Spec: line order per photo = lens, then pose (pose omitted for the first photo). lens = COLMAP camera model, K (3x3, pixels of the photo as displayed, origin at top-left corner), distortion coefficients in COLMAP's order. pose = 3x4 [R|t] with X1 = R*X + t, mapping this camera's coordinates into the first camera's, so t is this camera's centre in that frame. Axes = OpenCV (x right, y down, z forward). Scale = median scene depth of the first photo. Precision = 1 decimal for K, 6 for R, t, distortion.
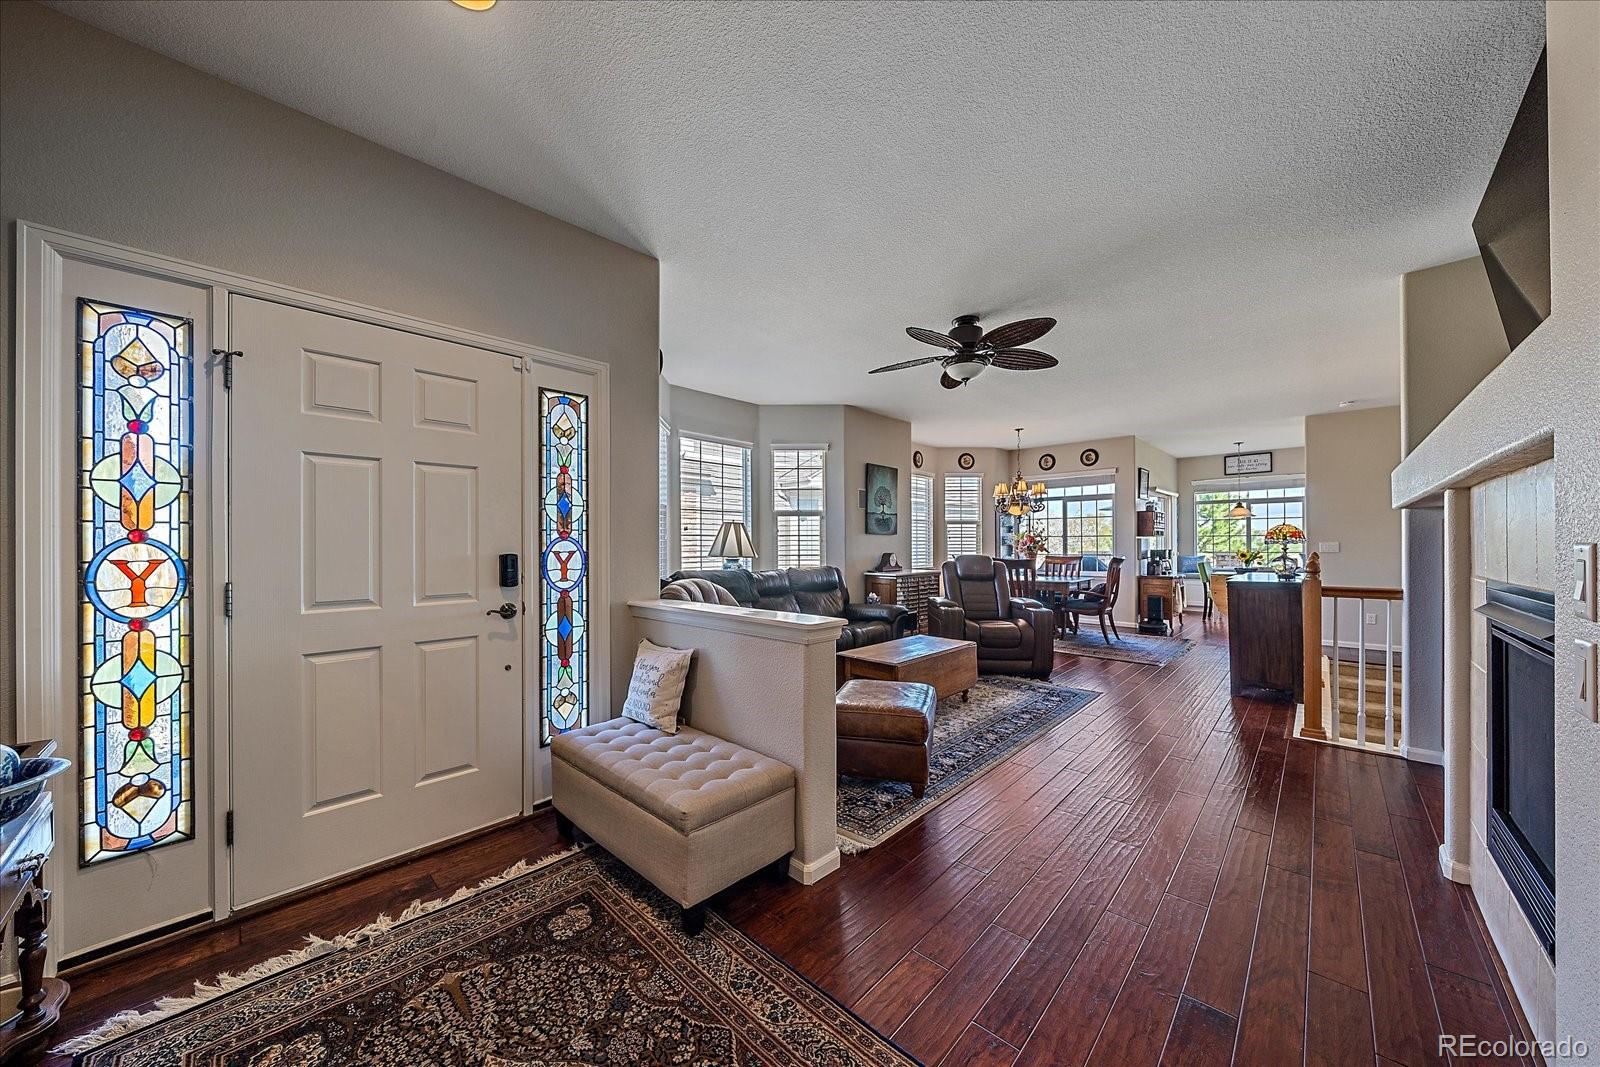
lens RADIAL K [[549.2, 0, 795.4], [0, 549.2, 542.8], [0, 0, 1]] dist [-0.001204, -0.000025]
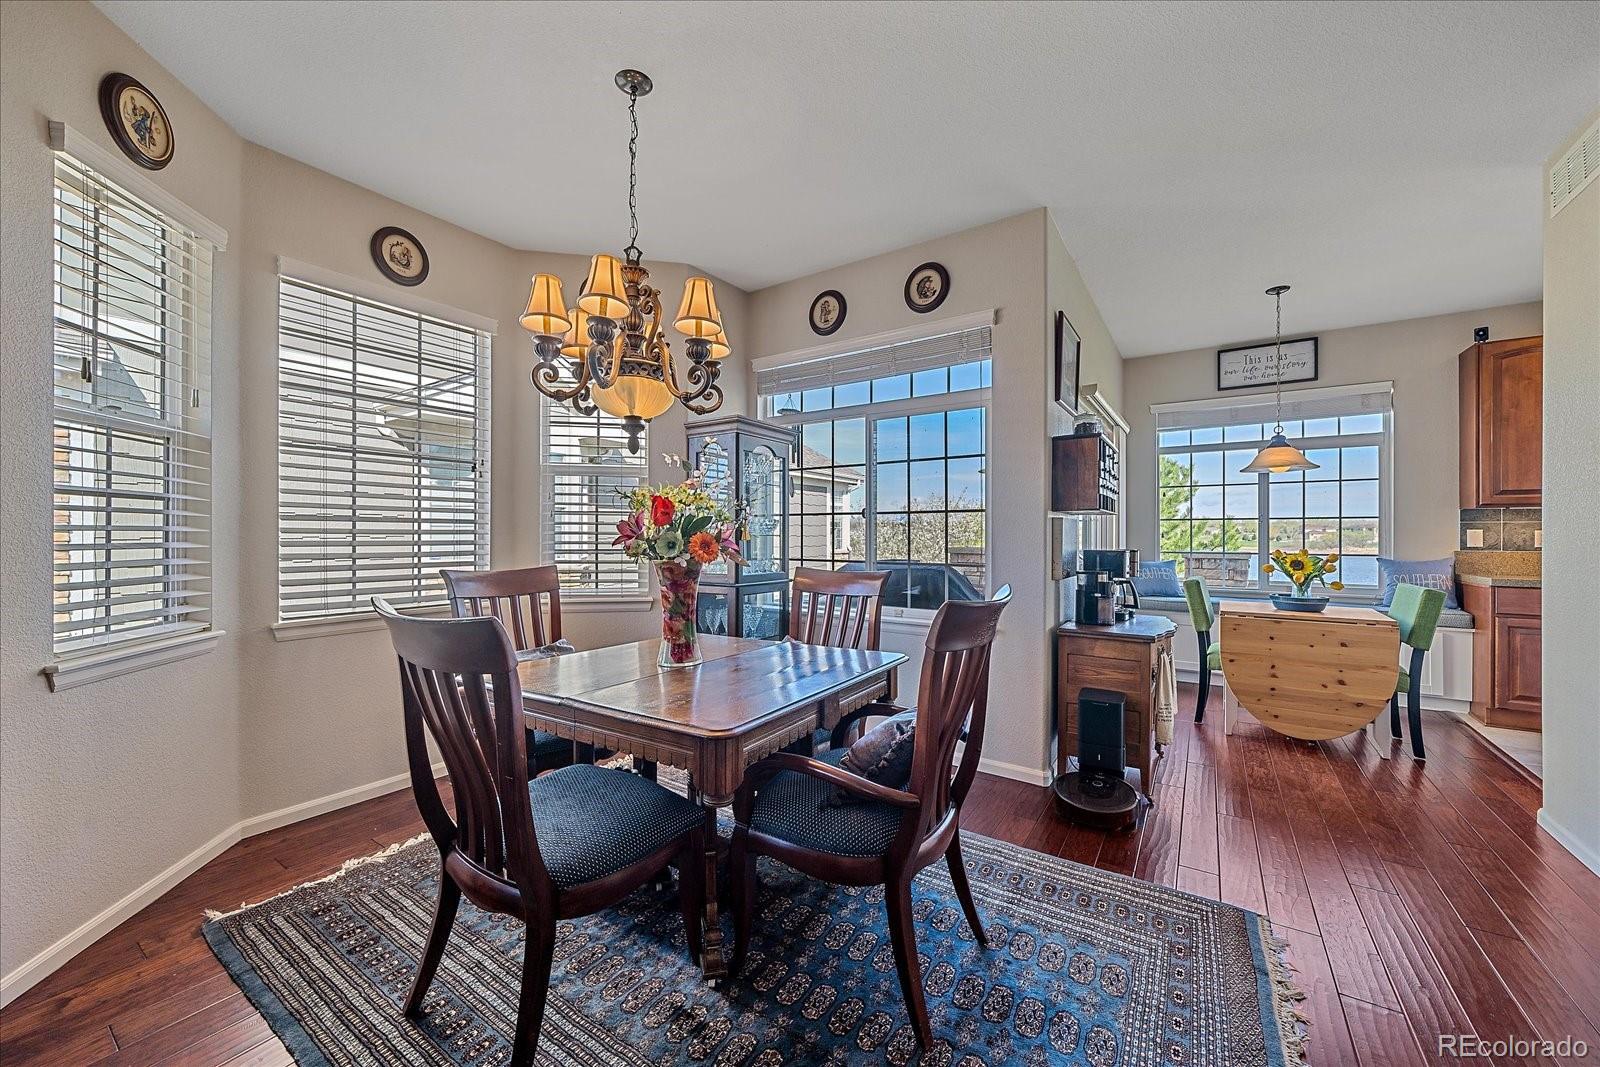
lens RADIAL K [[623.2, 0, 800.0], [0, 623.2, 533.5], [0, 0, 1]] dist [0.000191, -0.000368]
pose [[0.982870, 0.005482, 0.184216, 0.404144], [-0.005312, 0.999985, -0.001417, 0.002907], [-0.184221, 0.000414, 0.982885, 0.657853]]
